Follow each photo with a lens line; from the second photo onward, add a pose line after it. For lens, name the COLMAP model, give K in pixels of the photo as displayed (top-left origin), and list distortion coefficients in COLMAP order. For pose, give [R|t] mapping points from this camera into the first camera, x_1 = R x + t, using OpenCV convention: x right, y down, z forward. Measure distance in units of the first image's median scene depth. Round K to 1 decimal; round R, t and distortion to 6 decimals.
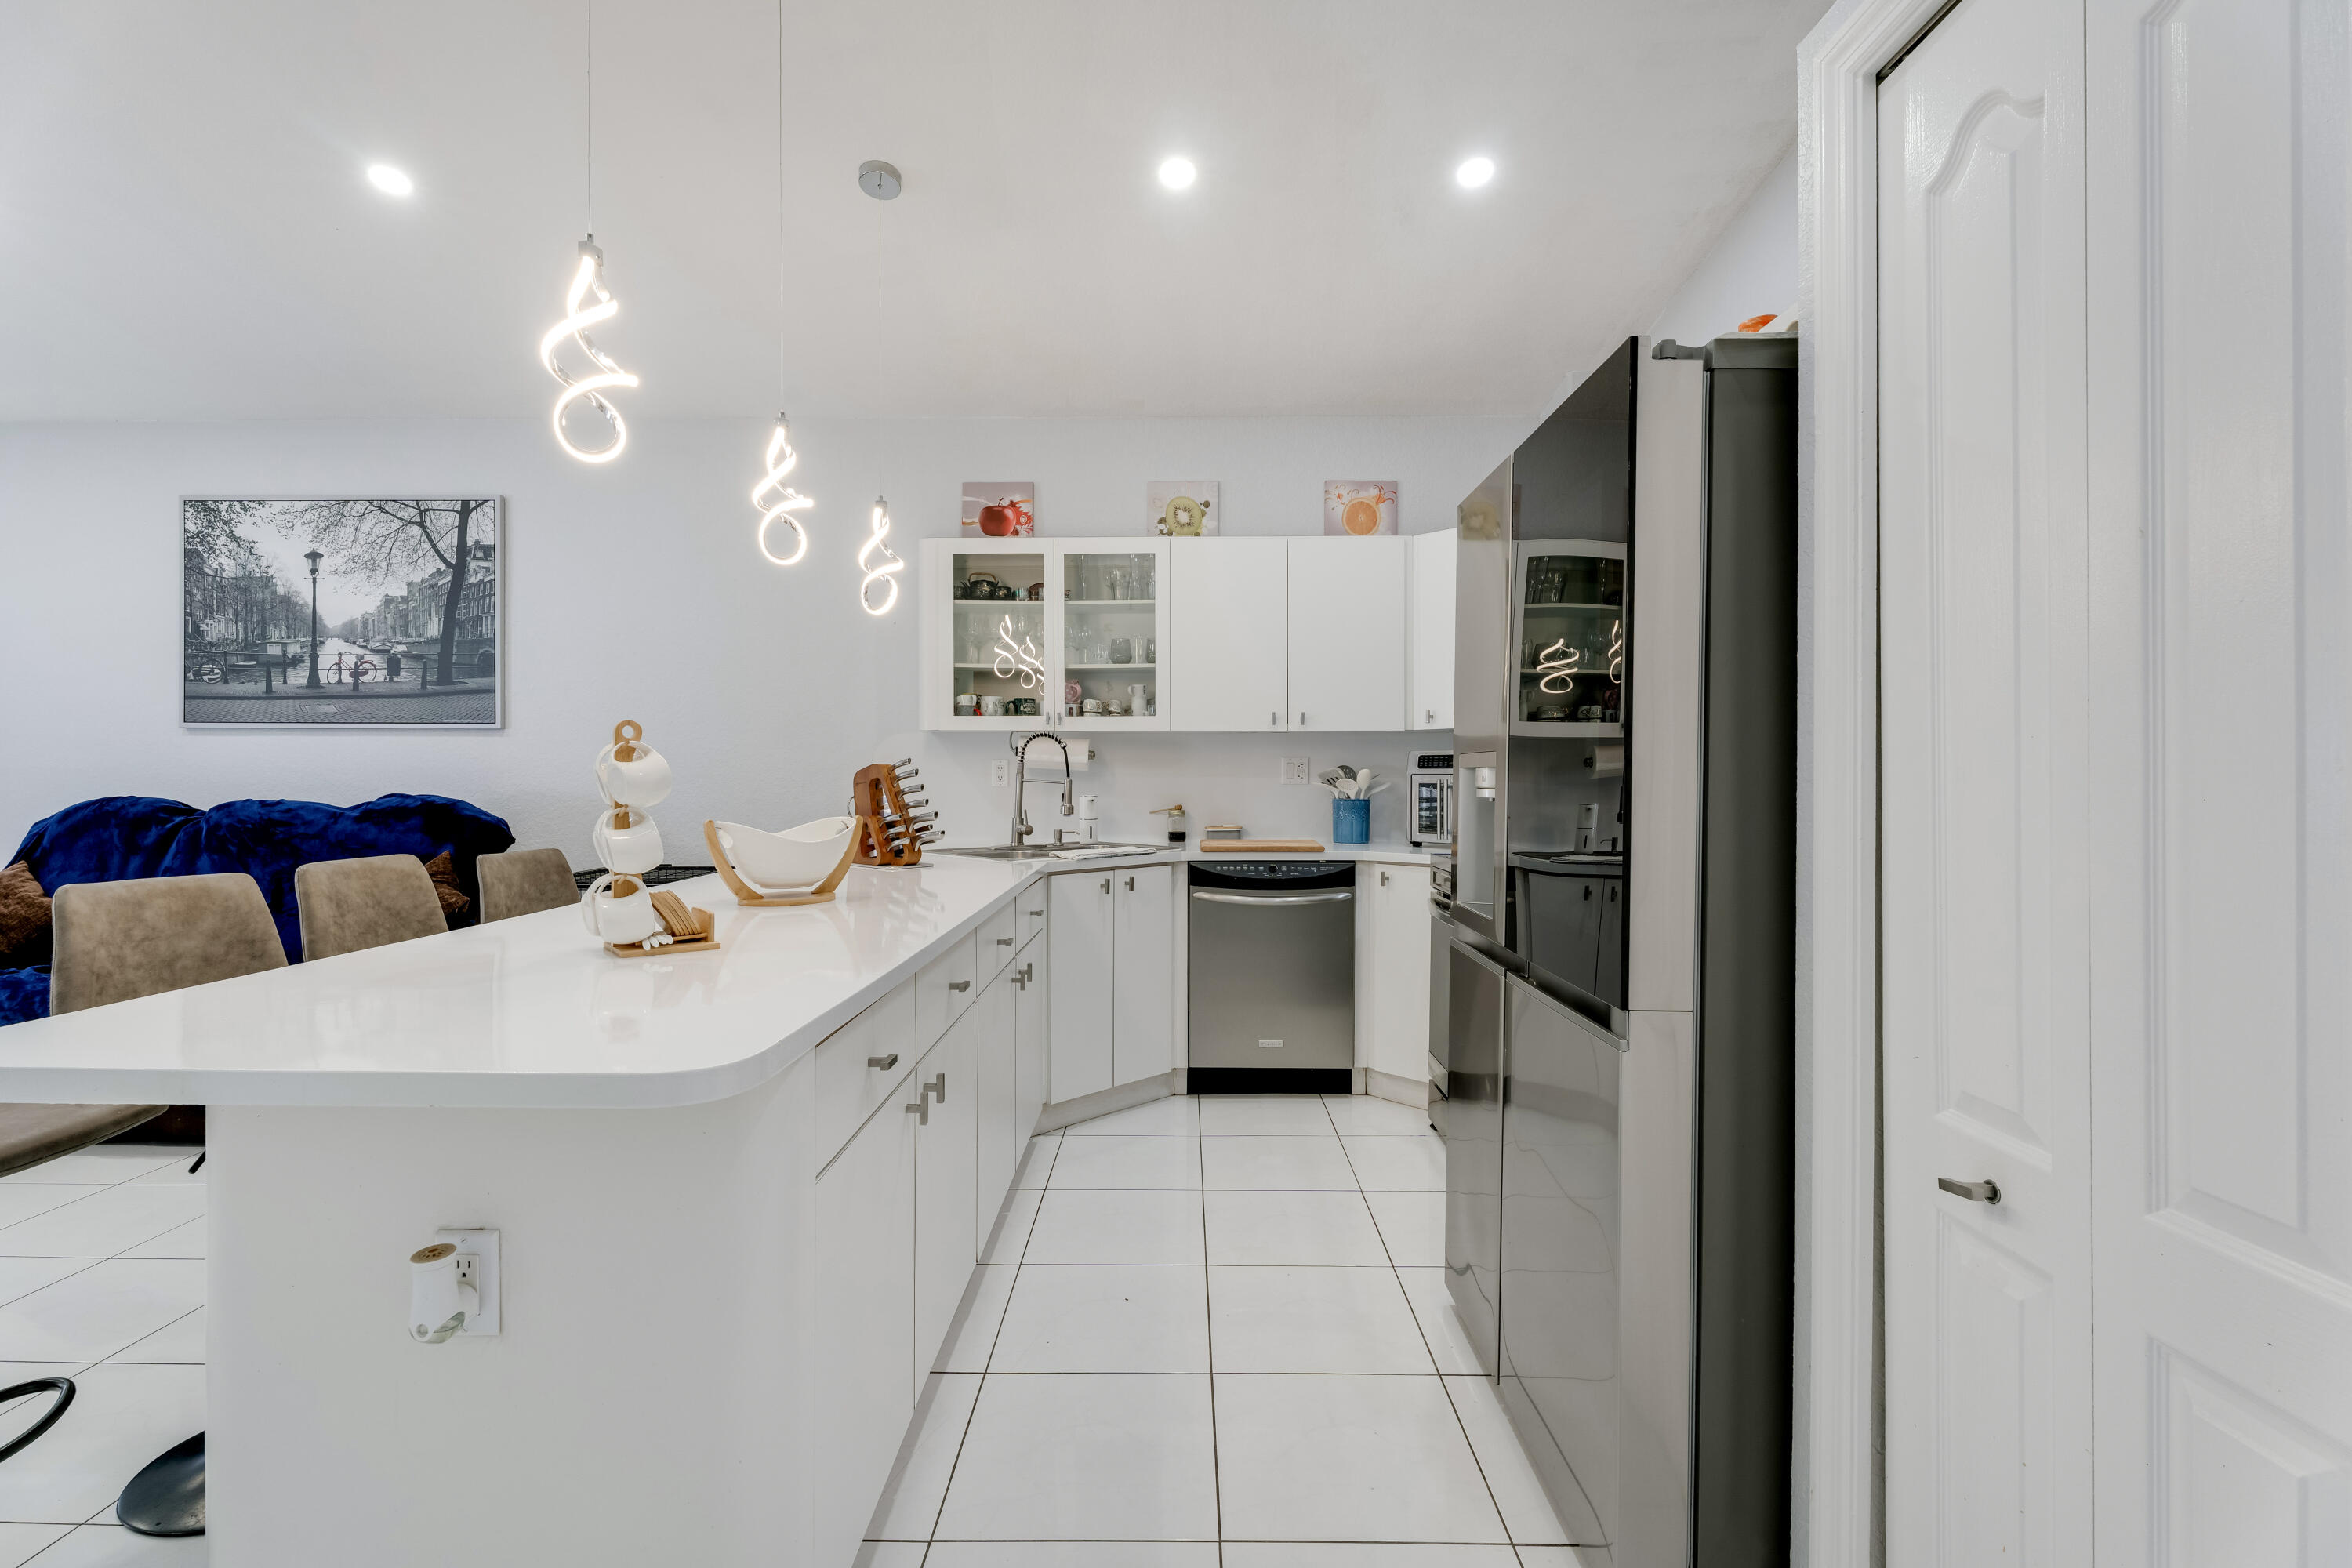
lens RADIAL K [[1044.4, 0, 1170.5], [0, 1044.4, 779.3], [0, 0, 1]] dist [-0.000337, -0.000079]
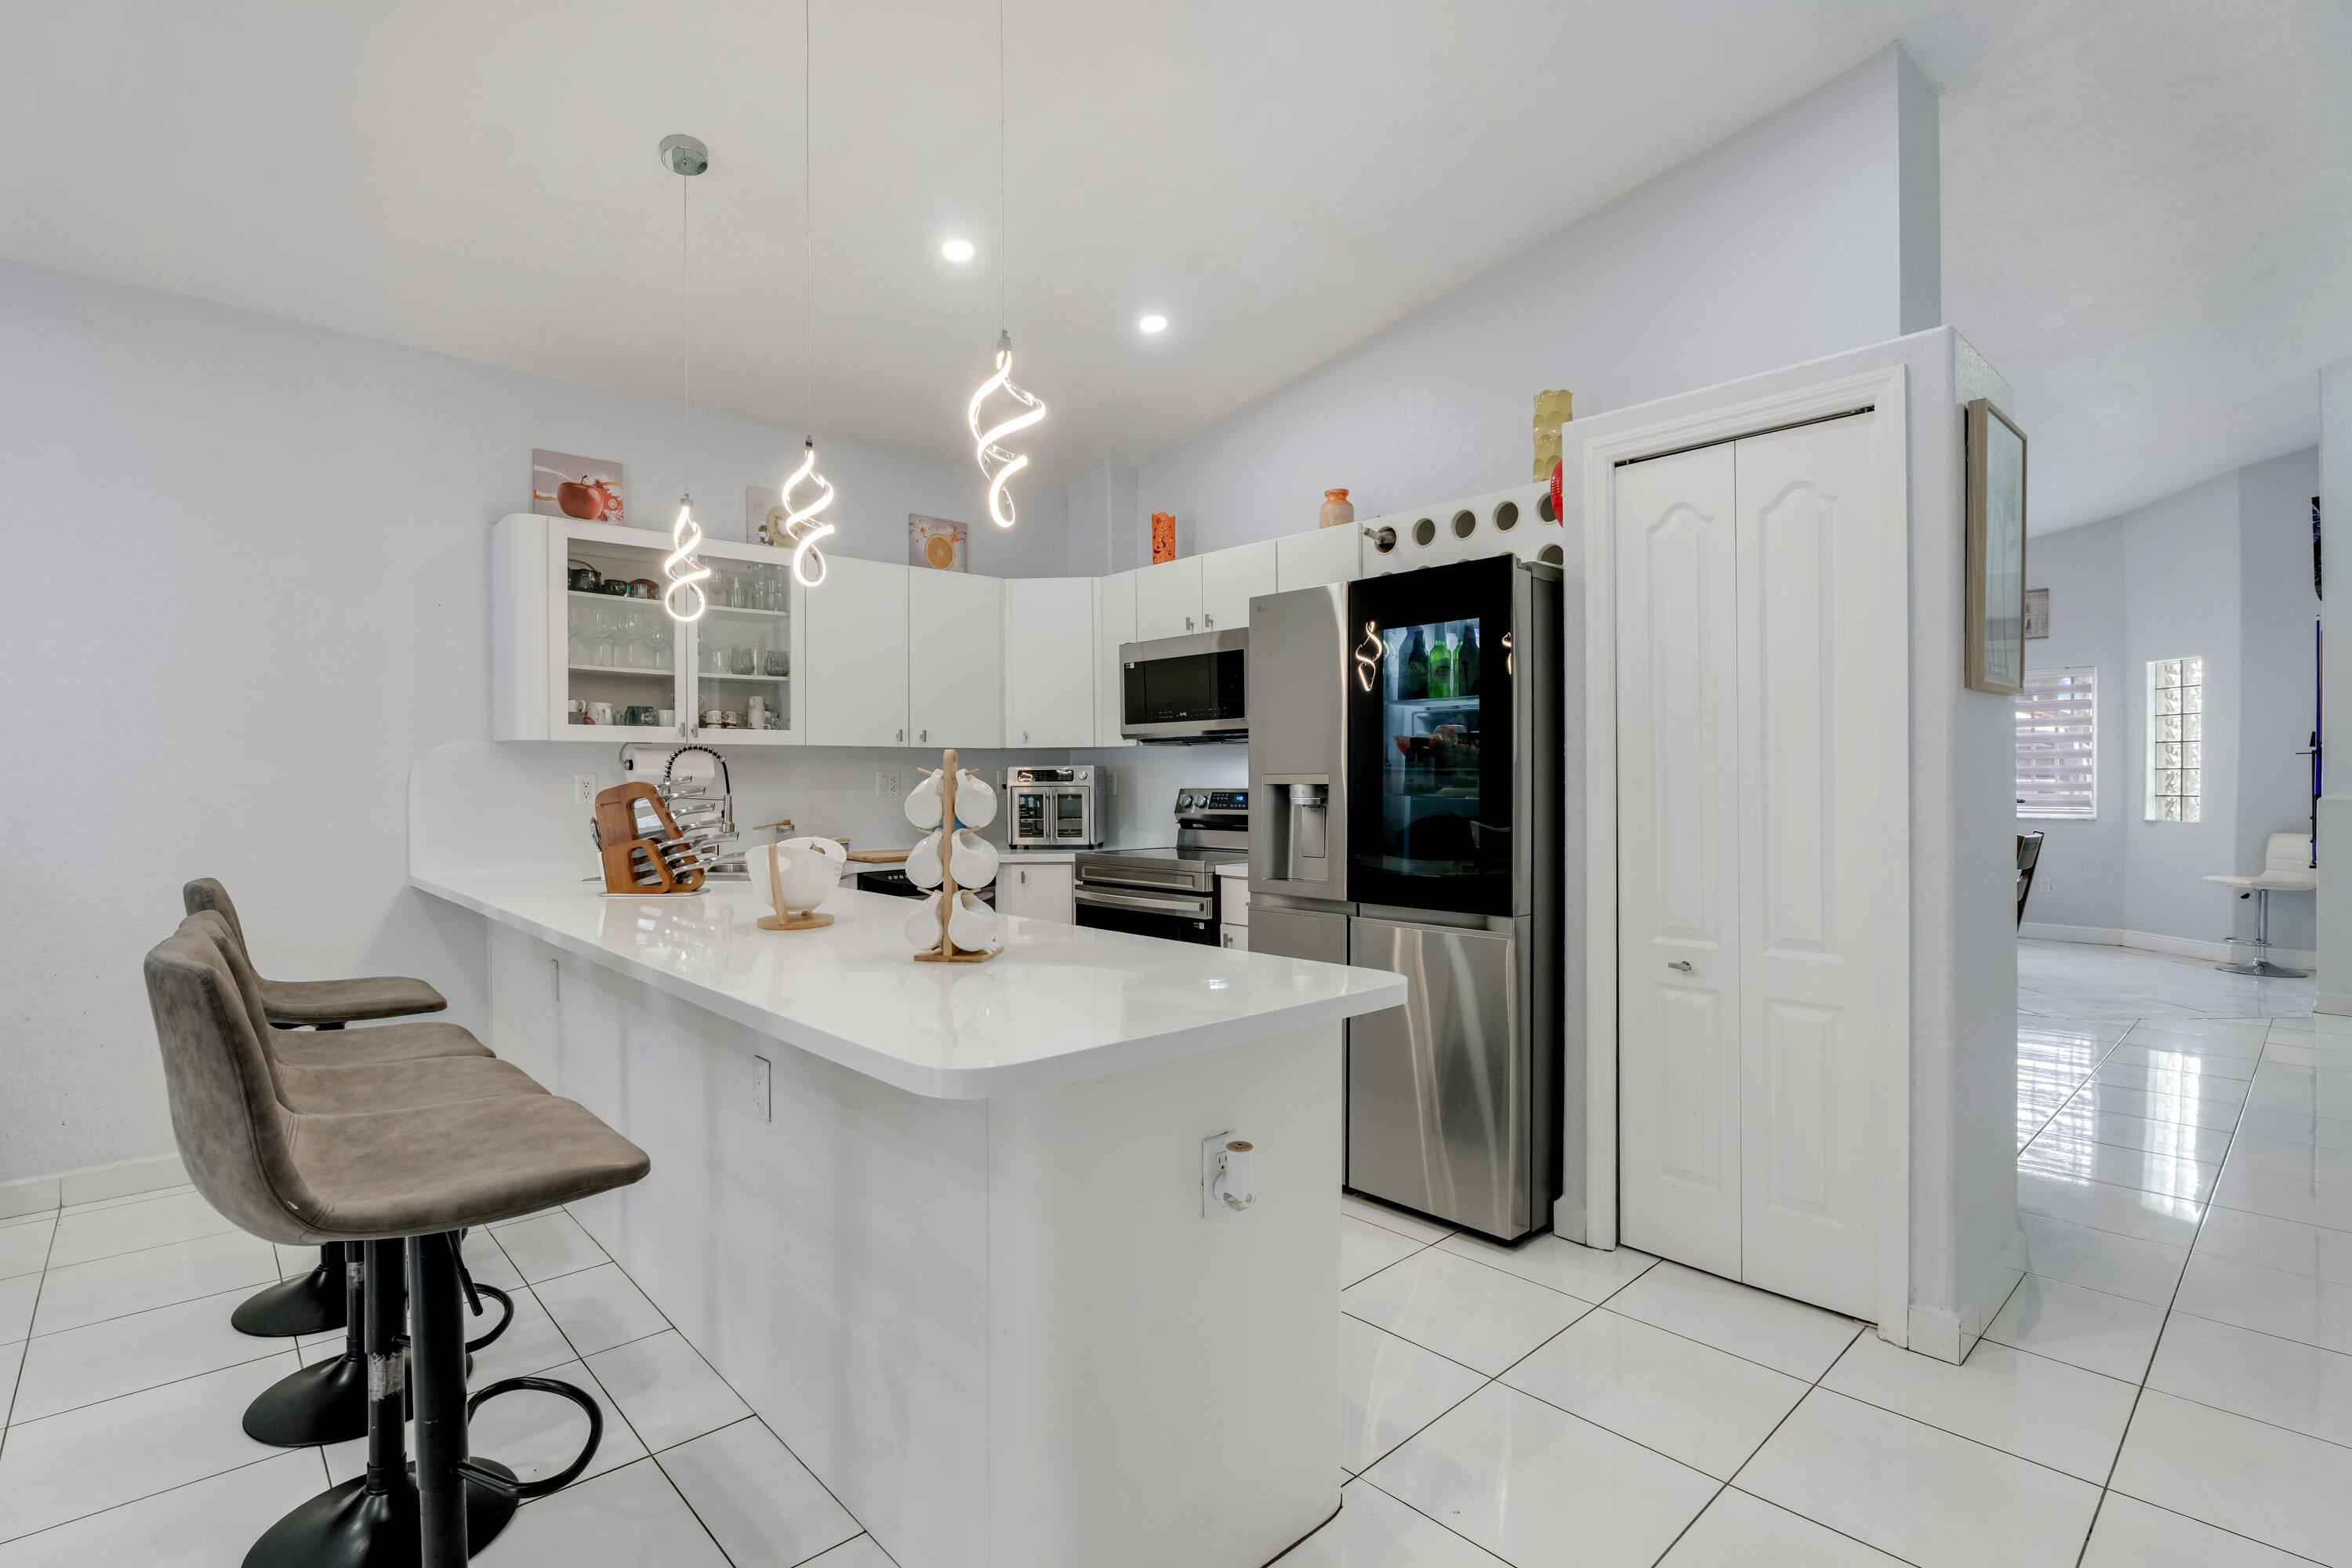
lens RADIAL K [[1093.4, 0, 1176.0], [0, 1093.4, 784.0], [0, 0, 1]] dist [0.017541, 0.000045]
pose [[0.733720, -0.009269, 0.679389, -0.453997], [0.009710, 0.999948, 0.003157, -0.009382], [-0.679382, 0.004281, 0.733772, -0.011987]]
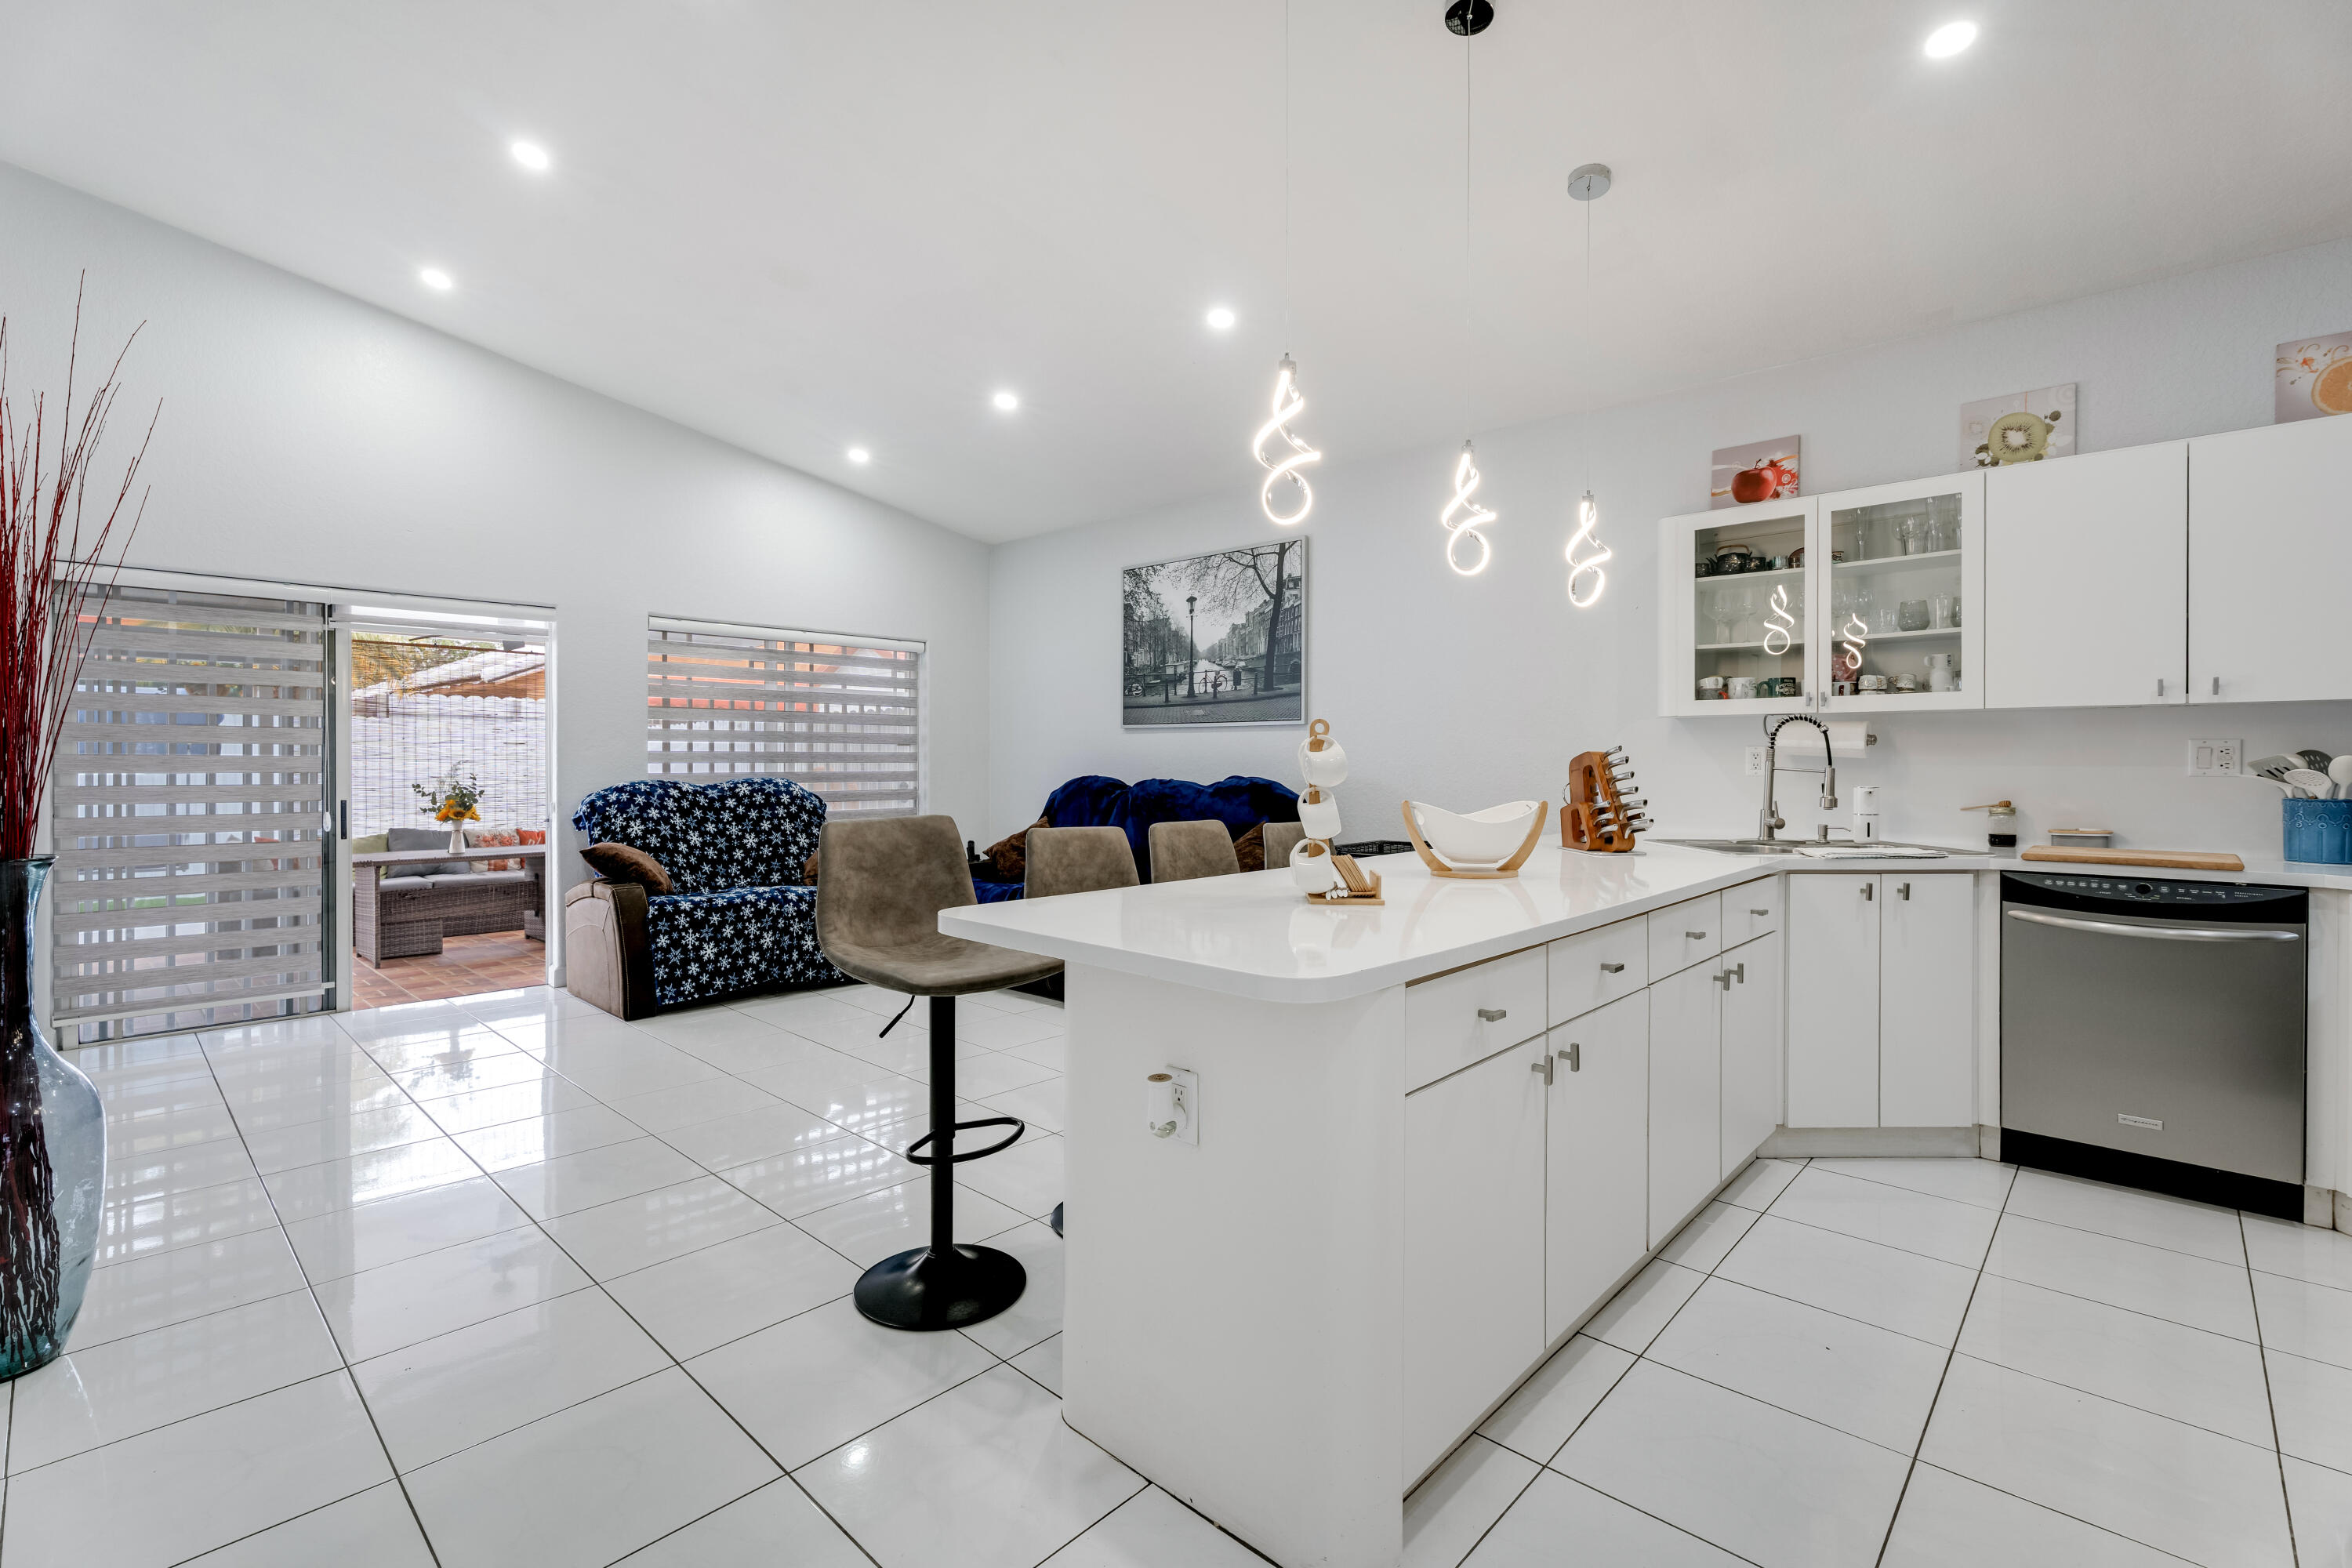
lens RADIAL K [[1049.9, 0, 1164.5], [0, 1049.9, 768.2], [0, 0, 1]] dist [0.000908, 0.000022]
pose [[0.736570, 0.005991, -0.676335, 0.082839], [-0.005221, 0.999981, 0.003172, 0.000486], [0.676341, 0.001195, 0.736588, -0.028848]]
